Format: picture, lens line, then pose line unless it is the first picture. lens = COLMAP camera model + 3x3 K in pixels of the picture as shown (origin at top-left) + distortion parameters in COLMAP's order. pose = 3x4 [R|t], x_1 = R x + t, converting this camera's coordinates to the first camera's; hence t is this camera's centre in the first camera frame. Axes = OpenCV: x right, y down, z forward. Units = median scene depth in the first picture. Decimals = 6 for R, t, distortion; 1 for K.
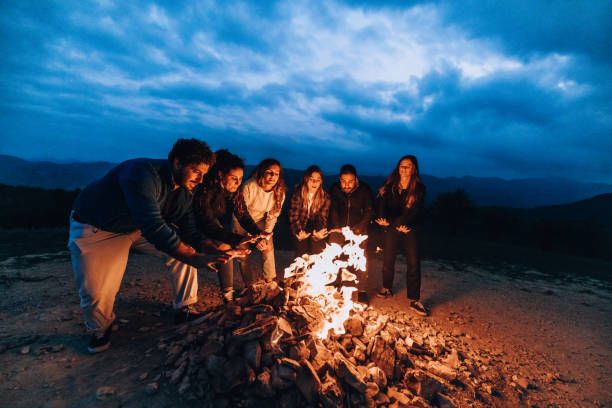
lens RADIAL K [[296.3, 0, 321.7], [0, 296.3, 206.3], [0, 0, 1]] dist [-0.030402, 0.009333]
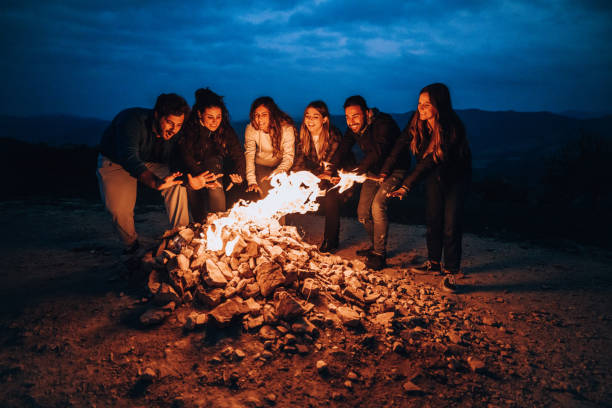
lens RADIAL K [[455.2, 0, 300.5], [0, 455.2, 208.3], [0, 0, 1]] dist [0.018462, -0.014226]
pose [[0.830600, 0.029615, -0.556082, 0.841616], [0.010175, 0.997611, 0.068327, 0.115276], [0.556777, -0.062410, 0.828314, -0.171563]]
